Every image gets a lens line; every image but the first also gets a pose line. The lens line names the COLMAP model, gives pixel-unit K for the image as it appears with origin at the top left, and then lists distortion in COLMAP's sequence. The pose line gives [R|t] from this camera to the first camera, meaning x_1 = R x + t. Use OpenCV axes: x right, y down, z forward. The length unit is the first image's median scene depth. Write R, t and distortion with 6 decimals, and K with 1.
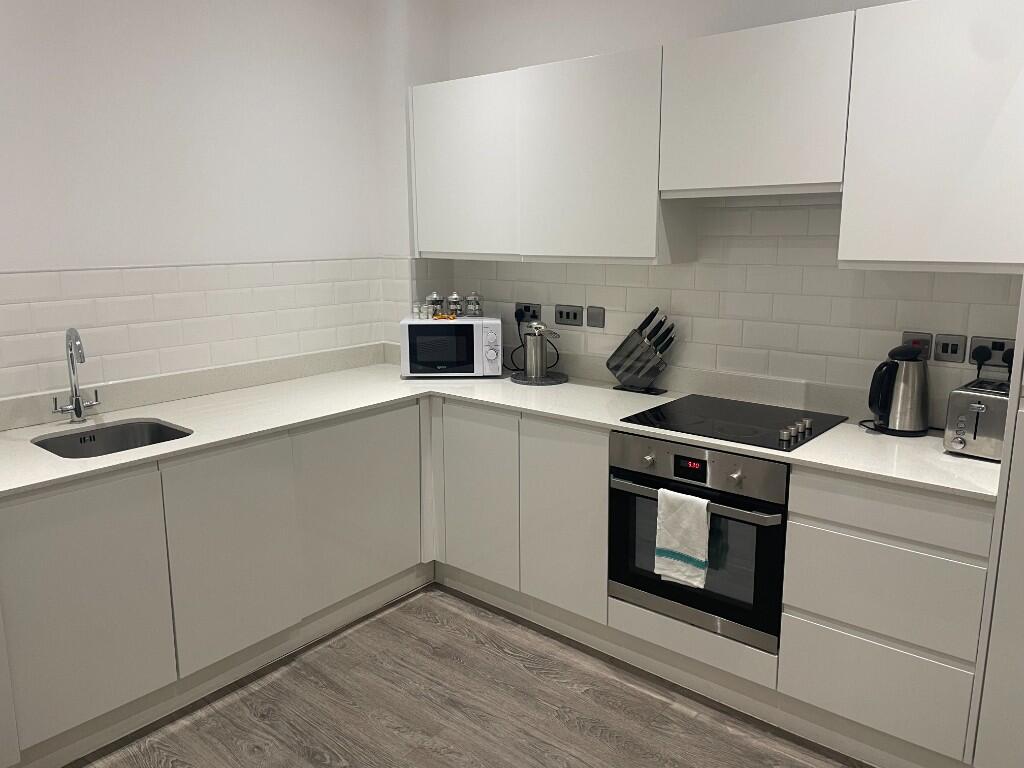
lens RADIAL K [[767.0, 0, 512.5], [0, 767.0, 382.1], [0, 0, 1]] dist [0.007497, -0.010138]
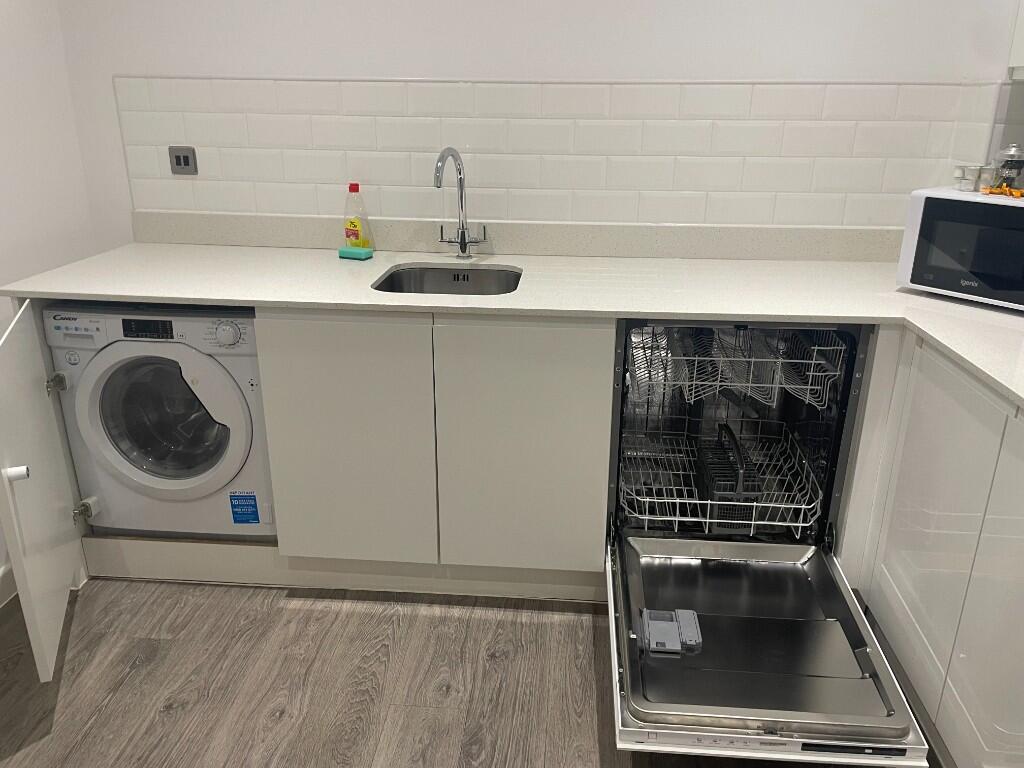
lens RADIAL K [[767.0, 0, 504.4], [0, 767.0, 359.1], [0, 0, 1]] dist [0.007497, -0.010138]
pose [[0.554570, 0.277391, -0.784542, 0.214871], [-0.162951, 0.960751, 0.224508, -0.045411], [0.816026, 0.003336, 0.578005, 0.508921]]
